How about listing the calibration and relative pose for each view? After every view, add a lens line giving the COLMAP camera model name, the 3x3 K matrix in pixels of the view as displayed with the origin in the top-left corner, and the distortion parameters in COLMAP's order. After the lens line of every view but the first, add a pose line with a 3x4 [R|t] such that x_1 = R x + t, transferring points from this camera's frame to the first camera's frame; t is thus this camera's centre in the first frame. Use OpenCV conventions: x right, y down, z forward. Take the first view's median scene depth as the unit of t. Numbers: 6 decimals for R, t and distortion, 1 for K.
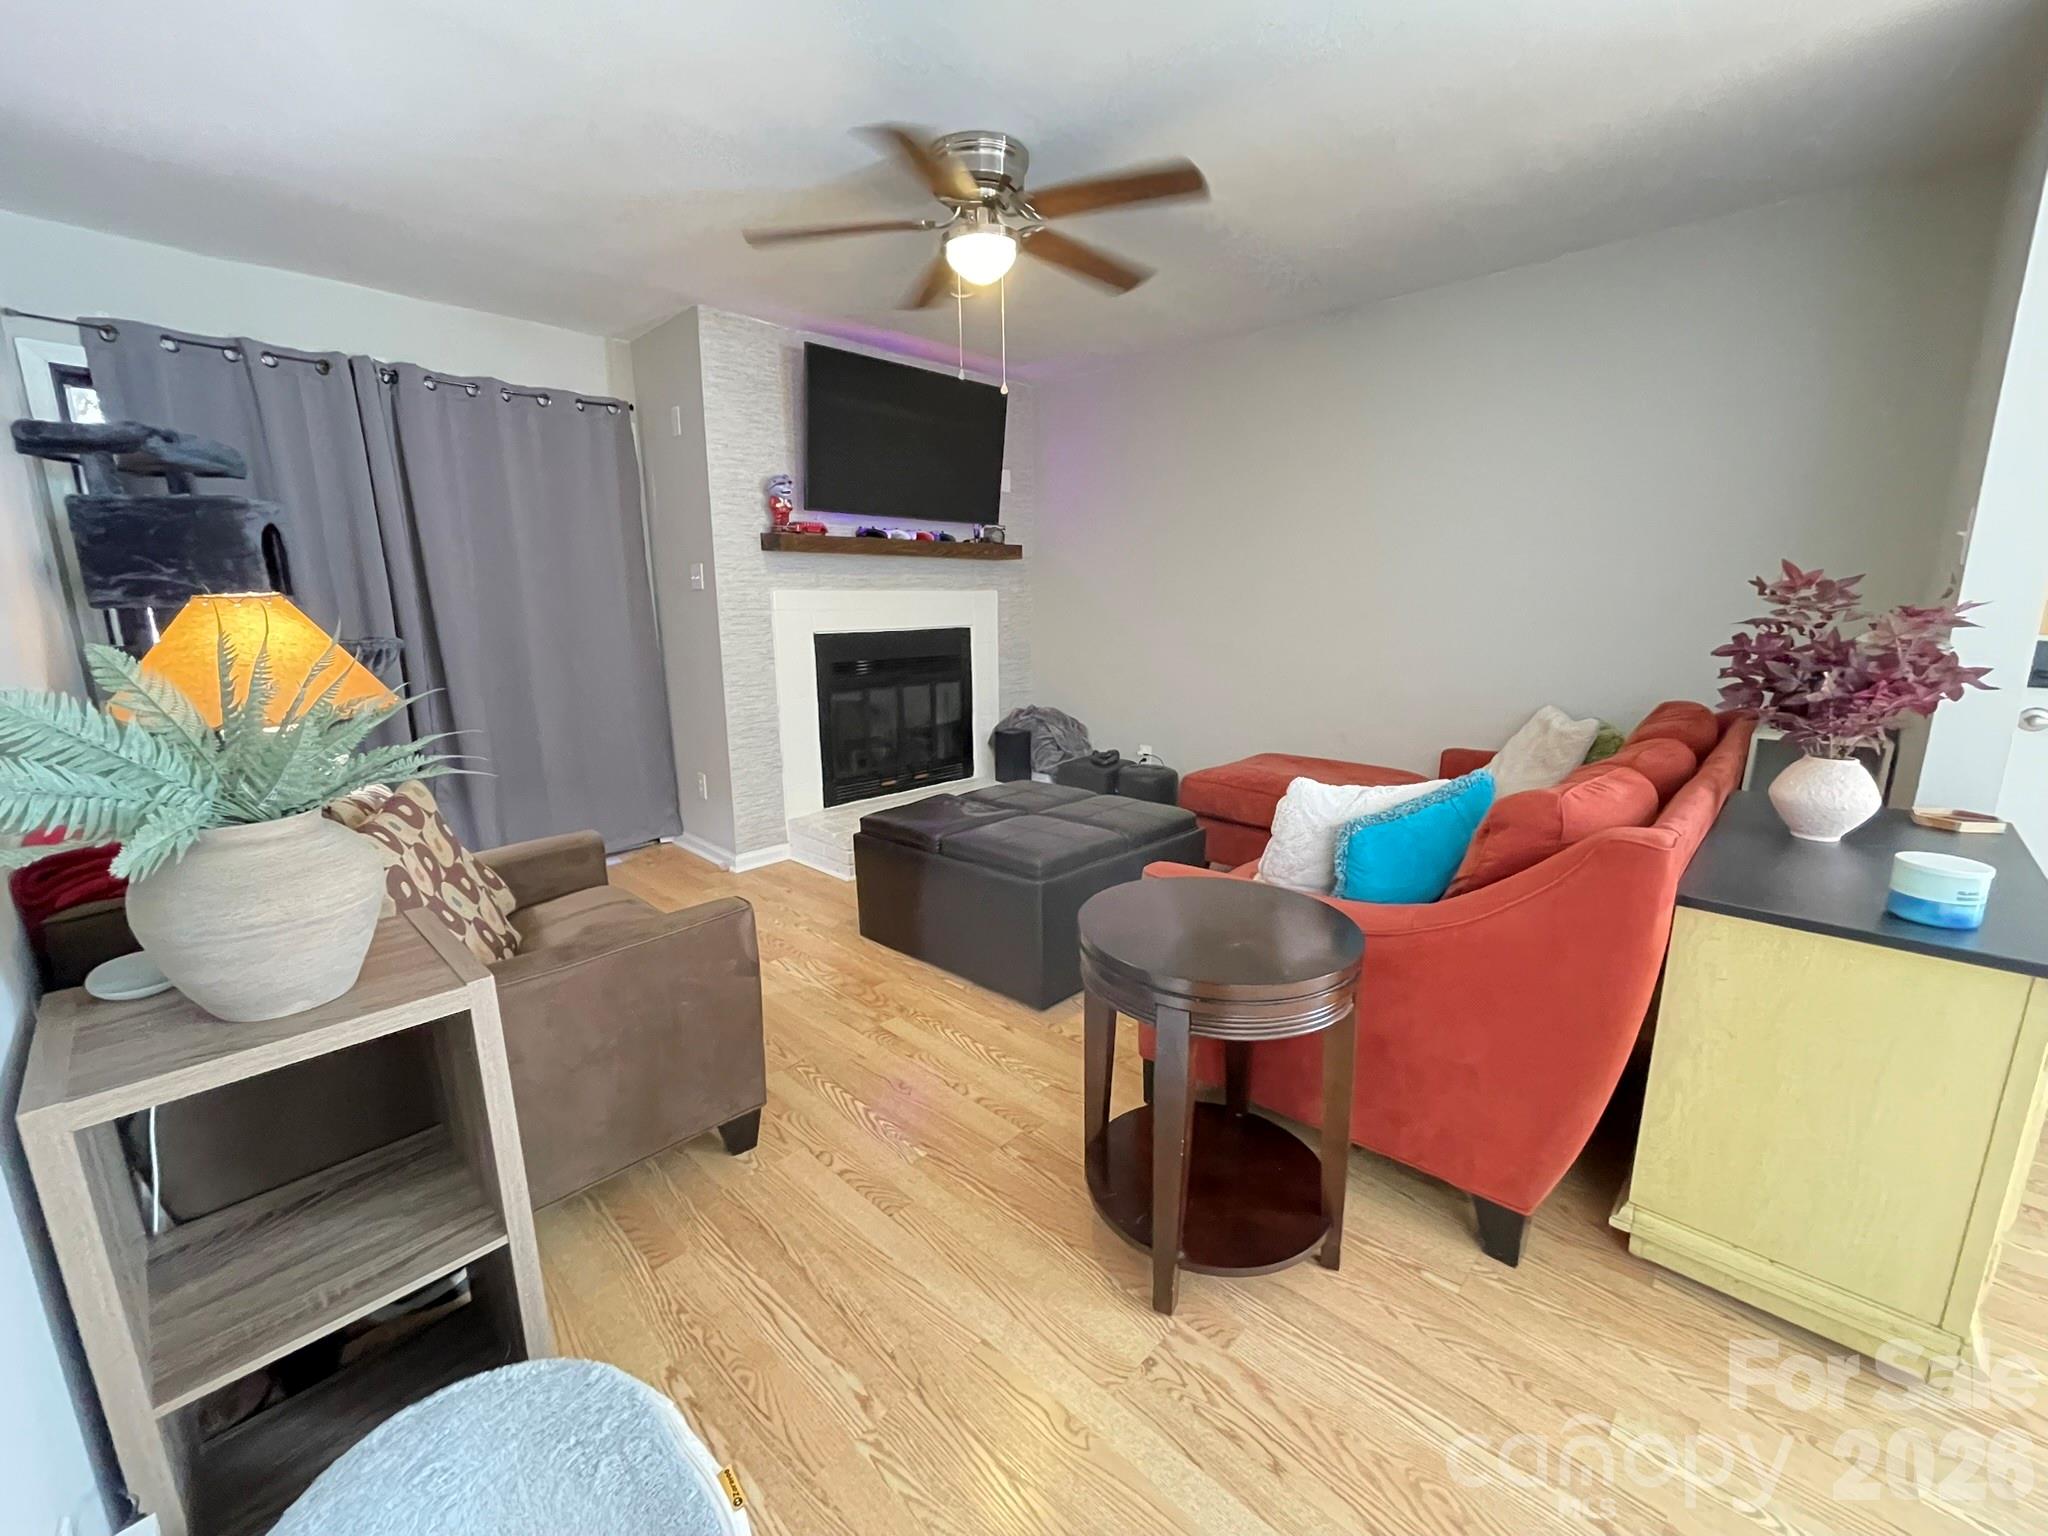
lens RADIAL K [[820.6, 0, 1022.1], [0, 820.6, 776.9], [0, 0, 1]] dist [-0.016566, 0.005758]
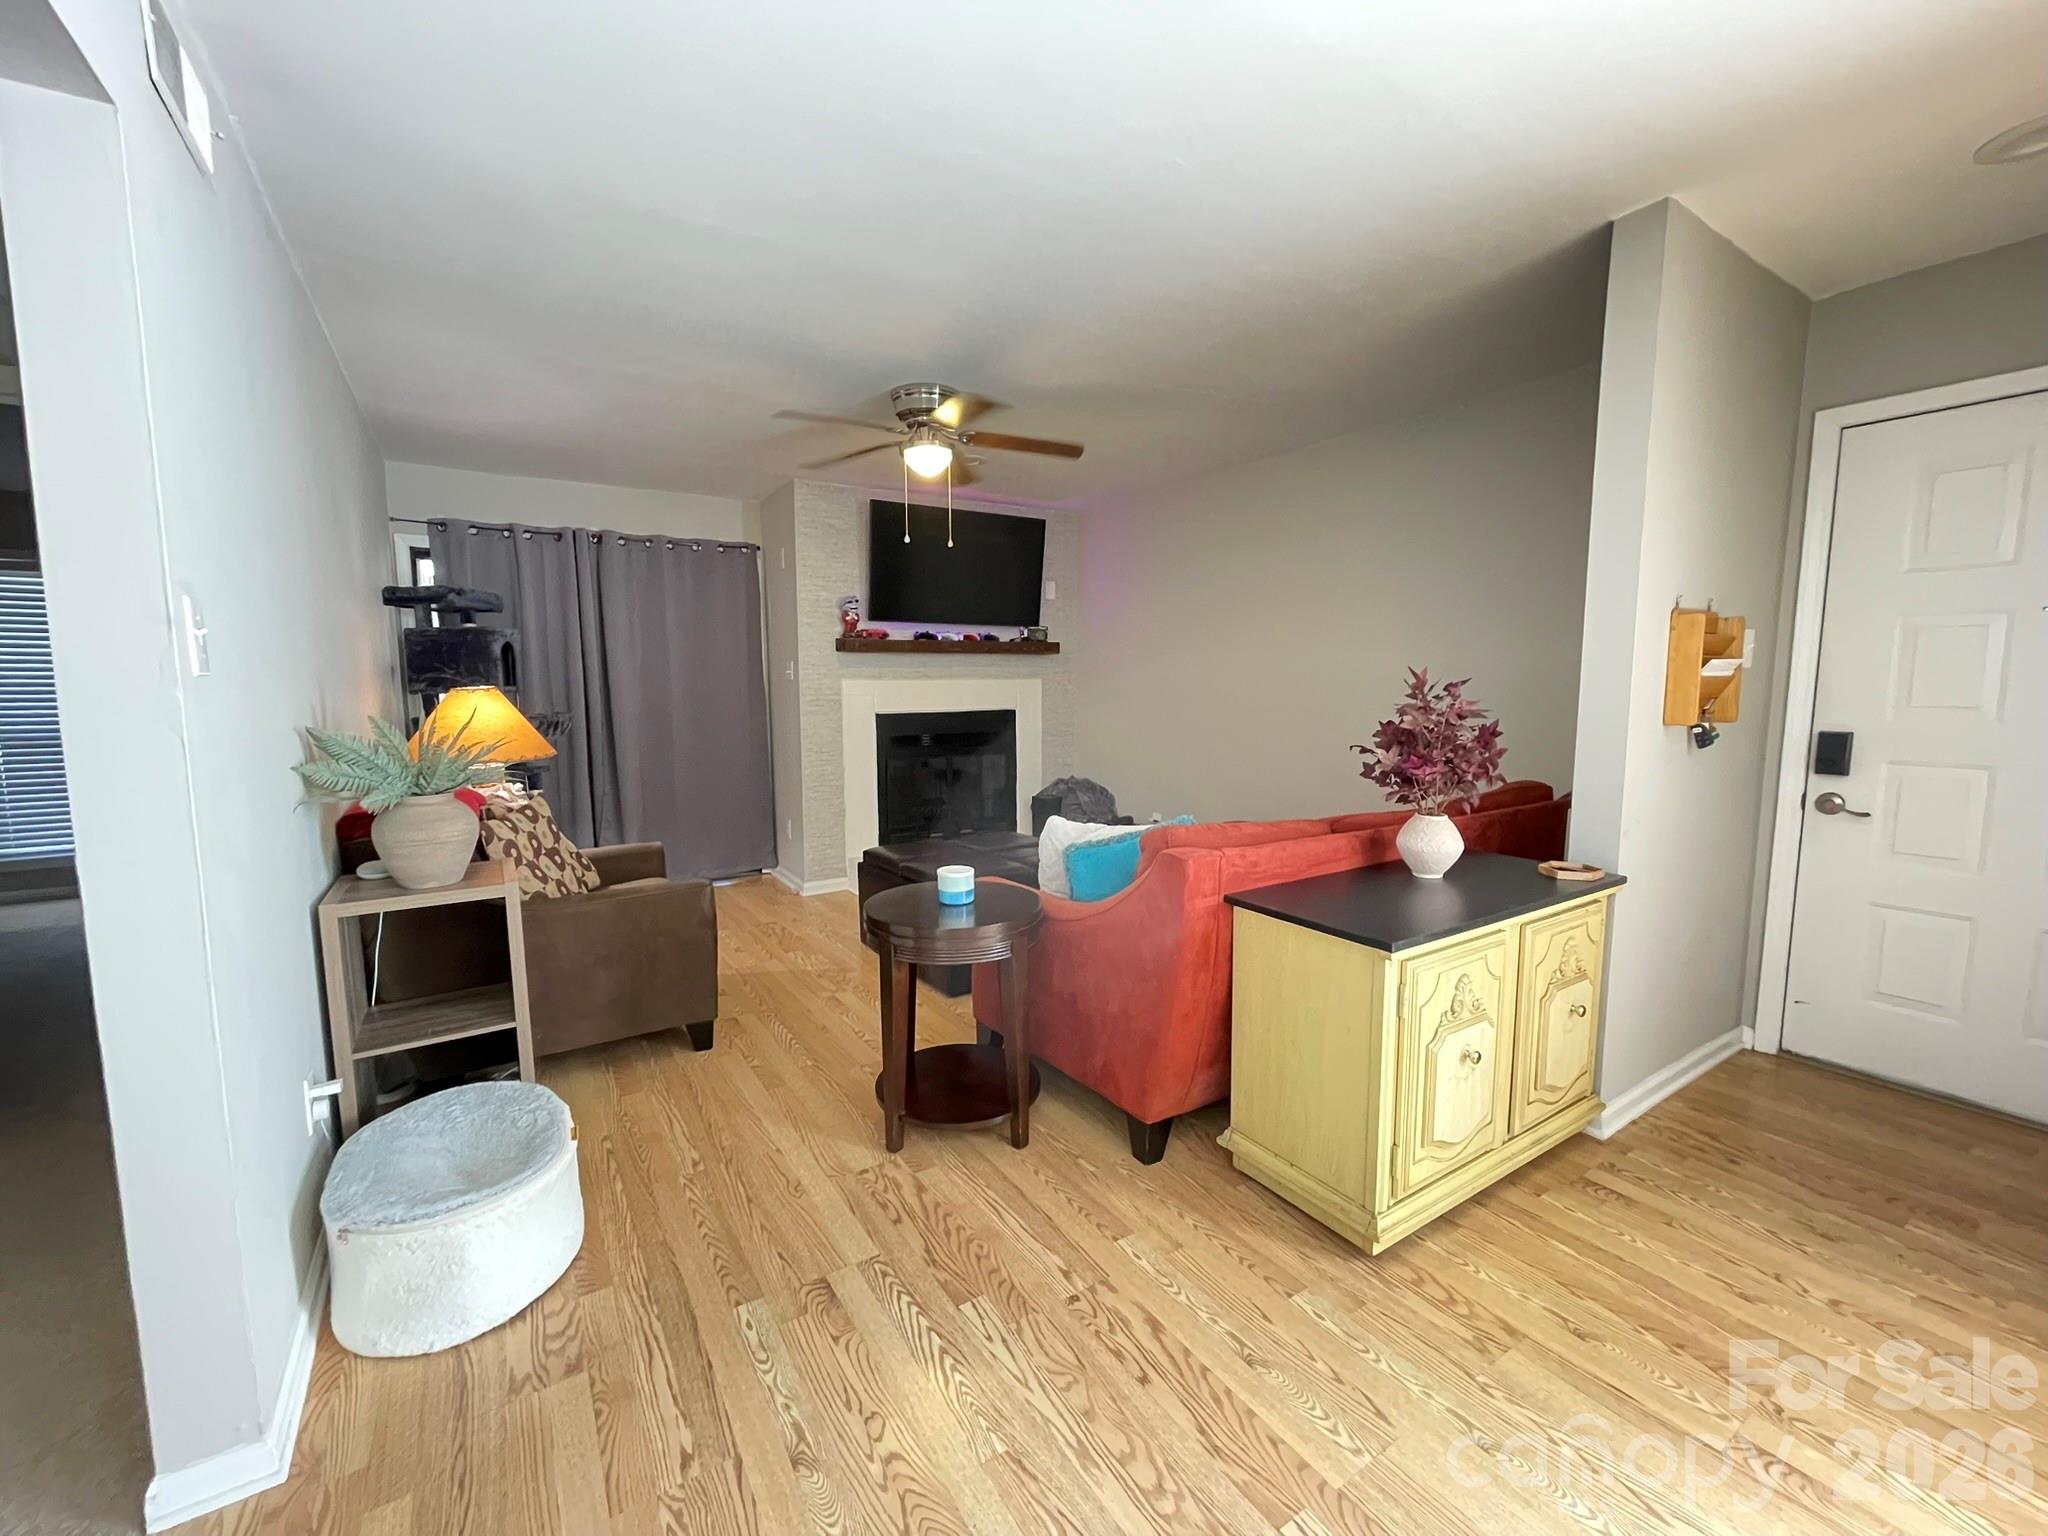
lens RADIAL K [[820.6, 0, 1022.1], [0, 820.6, 776.9], [0, 0, 1]] dist [-0.016566, 0.005758]
pose [[0.972622, 0.026791, -0.230842, 0.335184], [-0.049036, 0.994627, -0.091174, 0.036653], [0.227159, 0.099998, 0.968710, -0.227647]]
